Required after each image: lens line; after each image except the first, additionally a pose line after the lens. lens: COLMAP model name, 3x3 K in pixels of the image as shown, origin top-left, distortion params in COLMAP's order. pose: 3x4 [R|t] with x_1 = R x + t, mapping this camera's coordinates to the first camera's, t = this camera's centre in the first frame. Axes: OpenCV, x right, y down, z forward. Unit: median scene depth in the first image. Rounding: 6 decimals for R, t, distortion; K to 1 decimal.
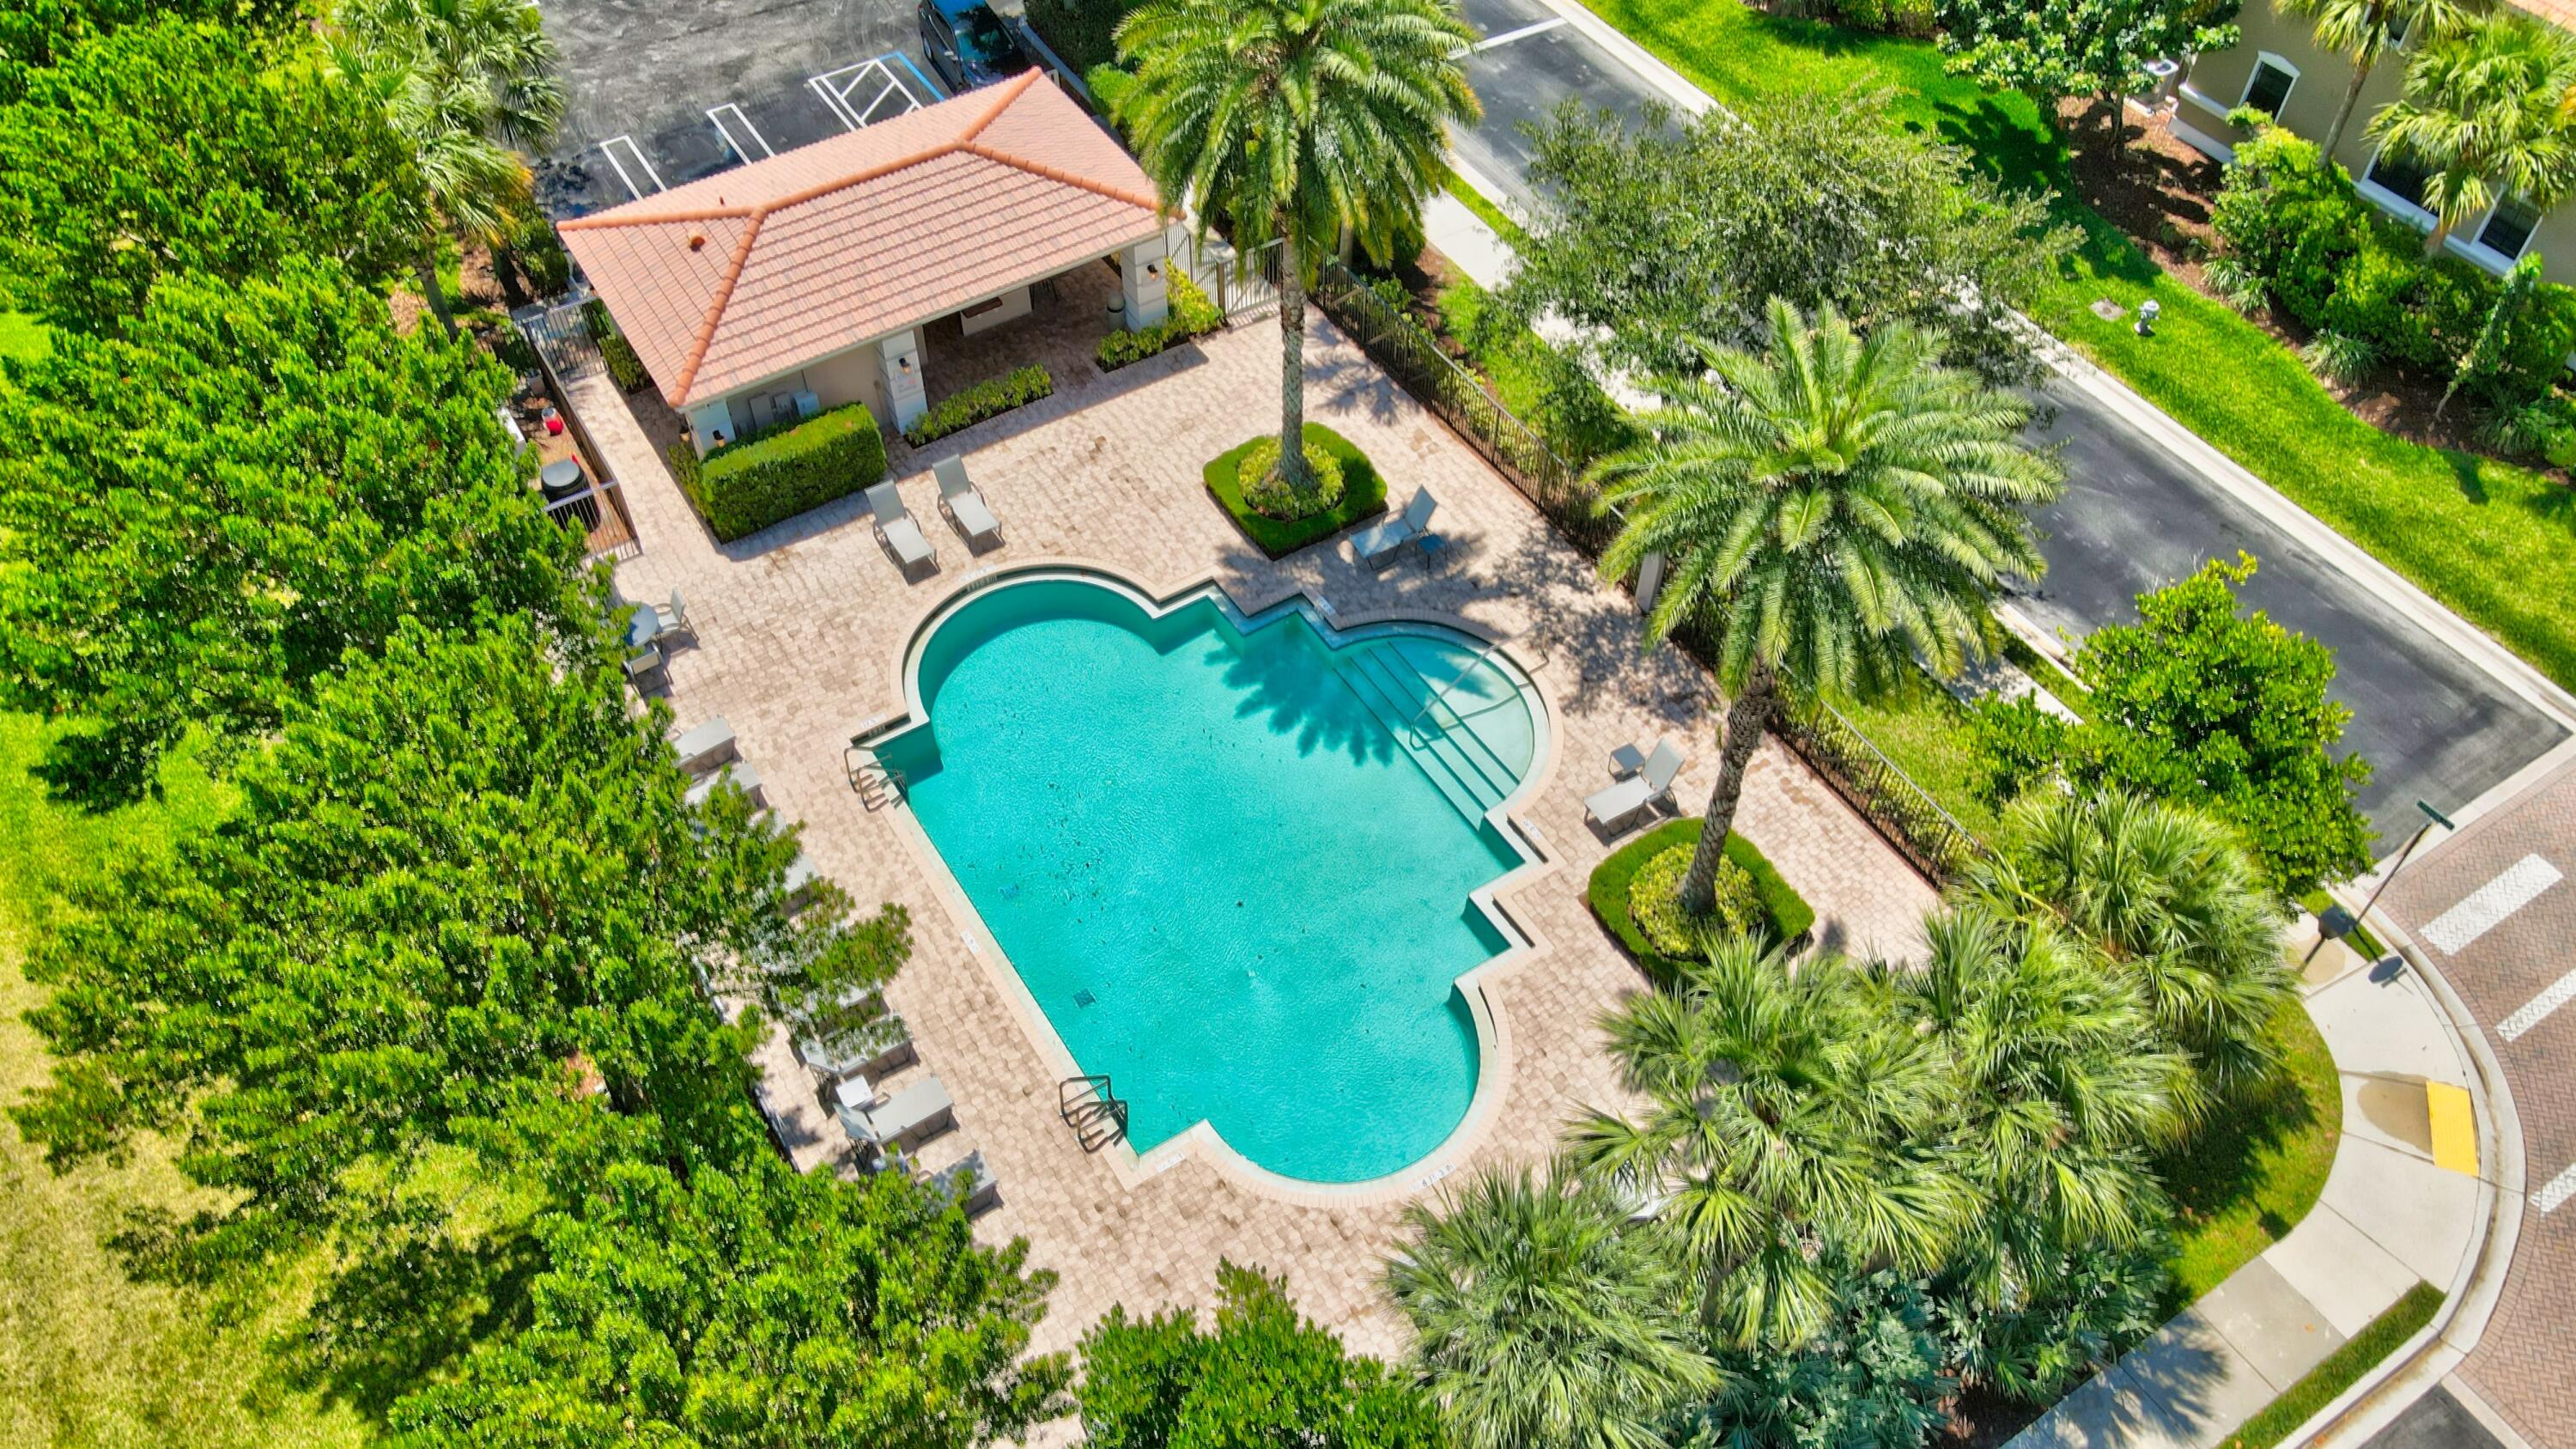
lens RADIAL K [[1913.6, 0, 1271.0], [0, 1913.6, 725.3], [0, 0, 1]] dist [-0.000607, -0.006405]
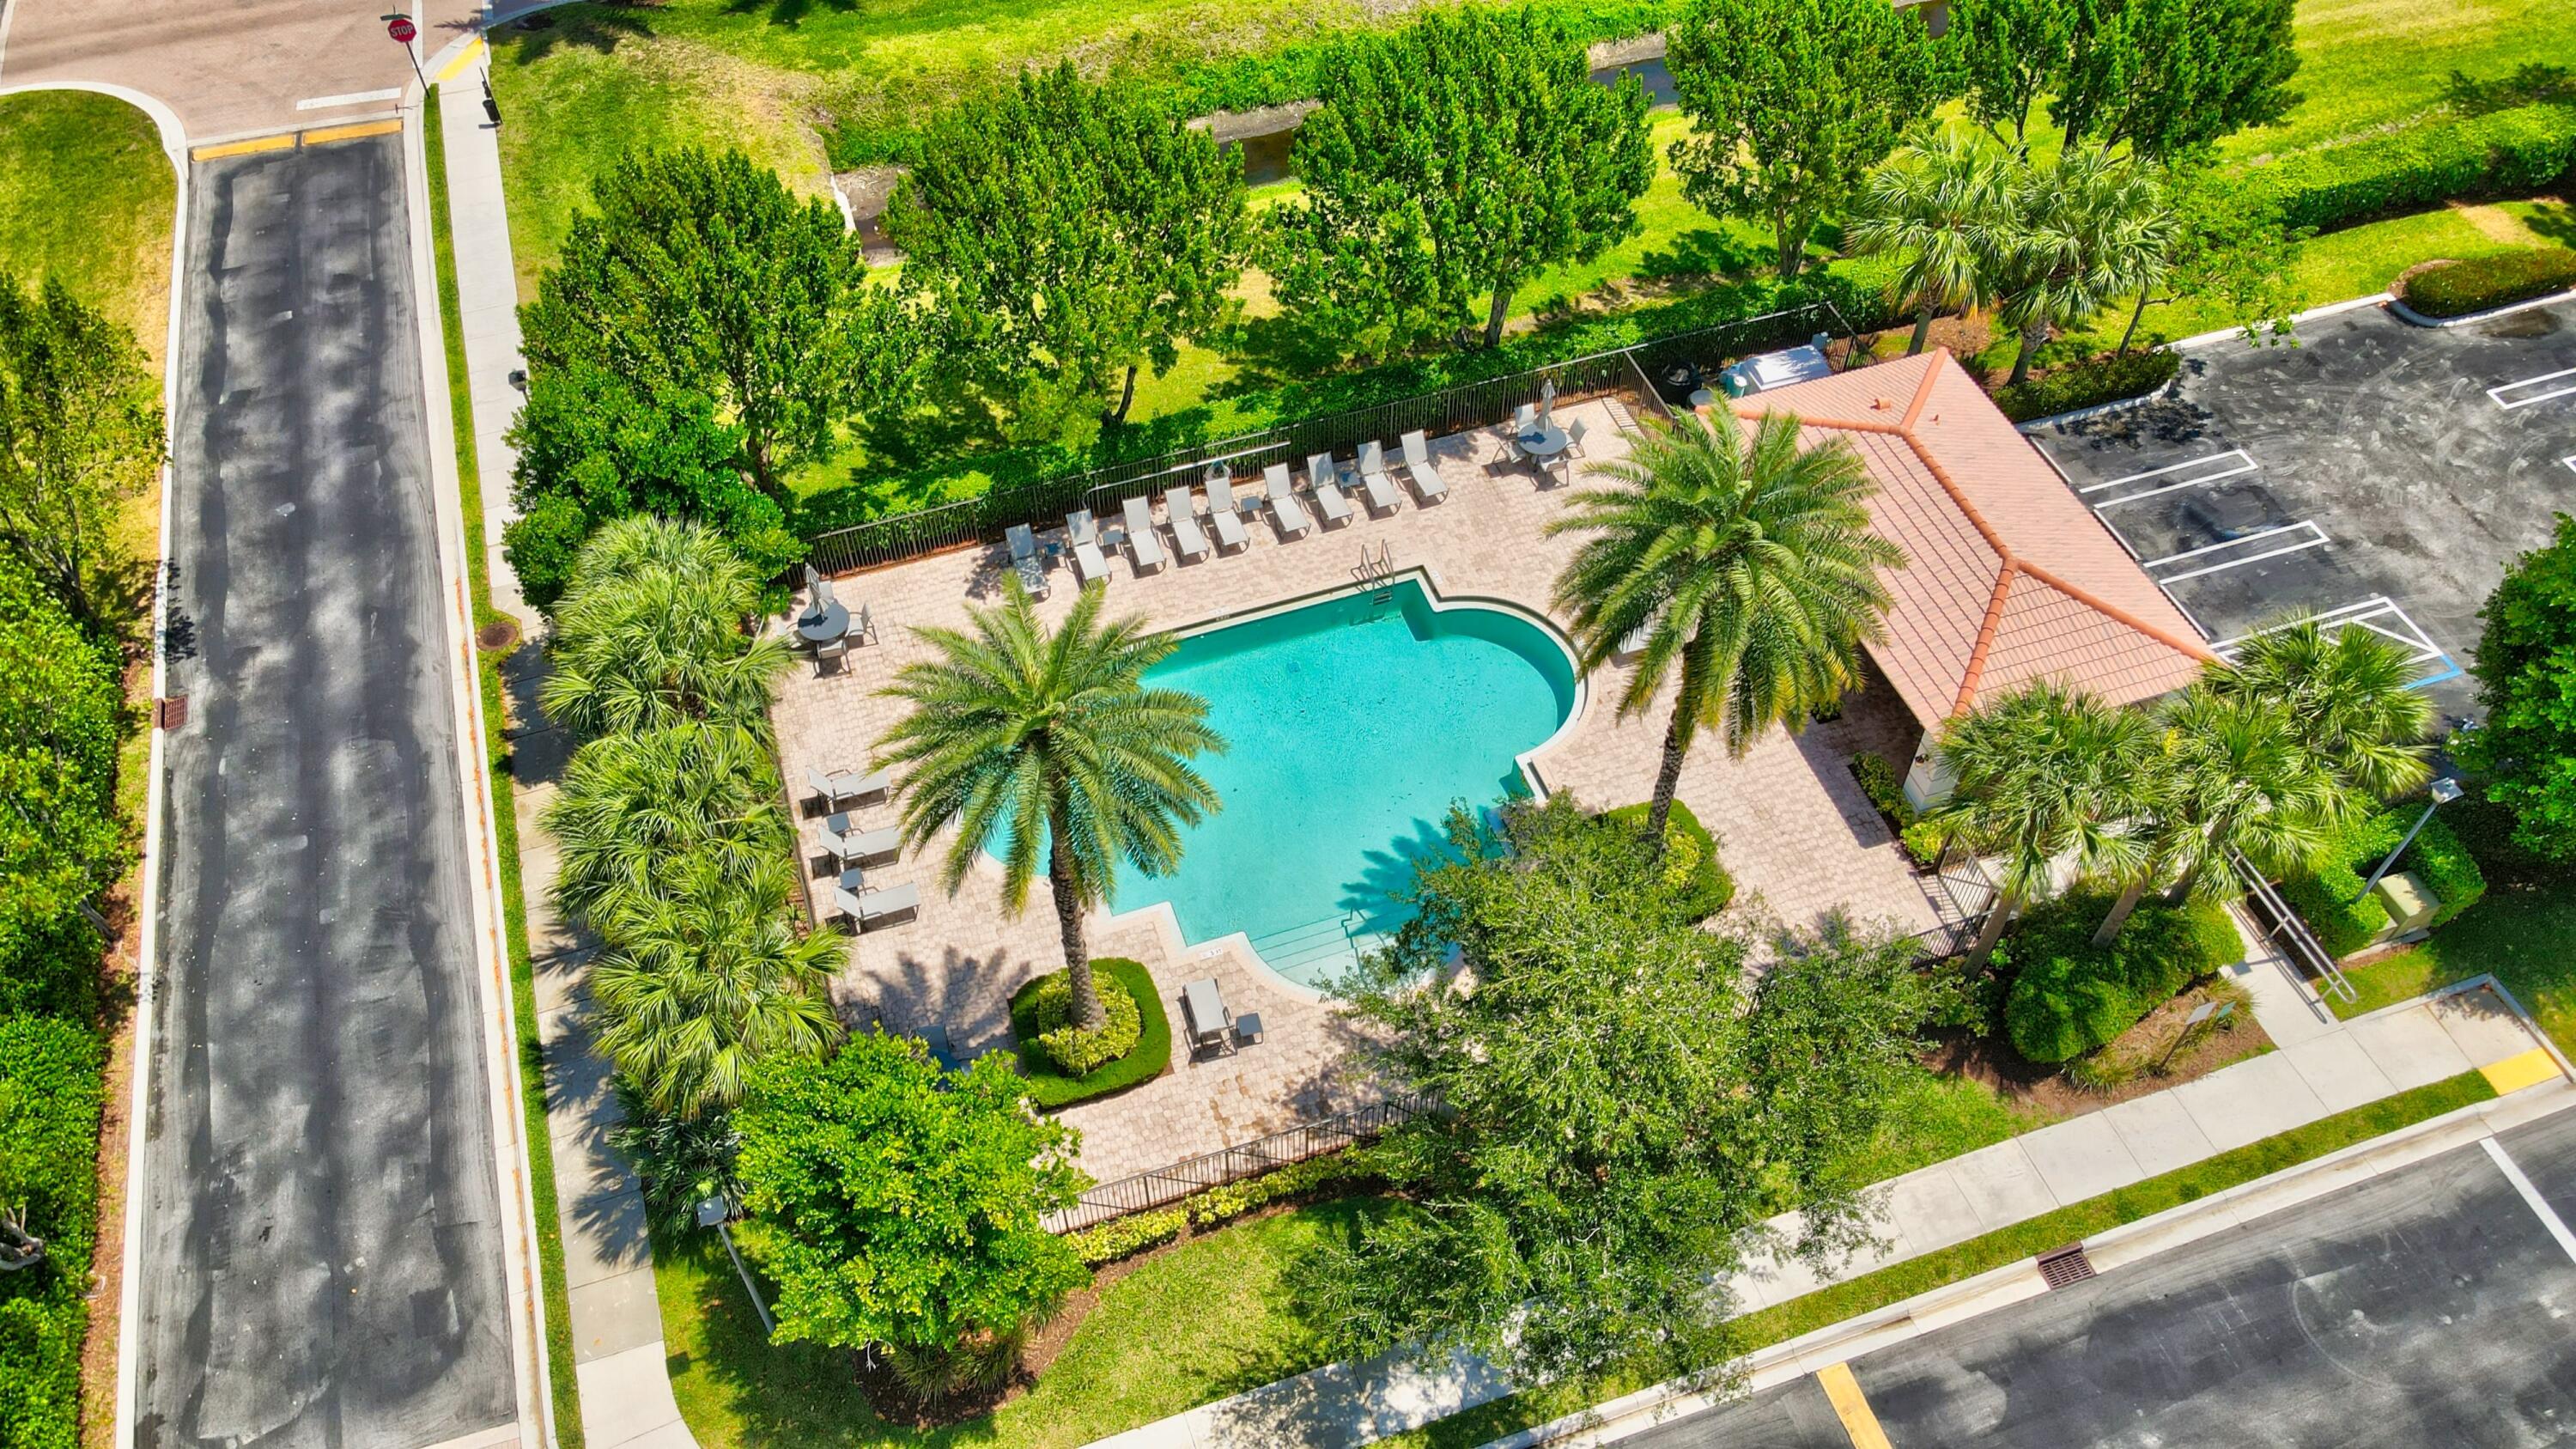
lens RADIAL K [[1913.6, 0, 1271.0], [0, 1913.6, 725.3], [0, 0, 1]] dist [-0.000607, -0.006405]
pose [[-0.230623, 0.754659, -0.614250, 0.713523], [-0.729779, 0.283399, 0.622180, -0.715682], [0.643612, 0.591755, 0.485376, 0.338549]]
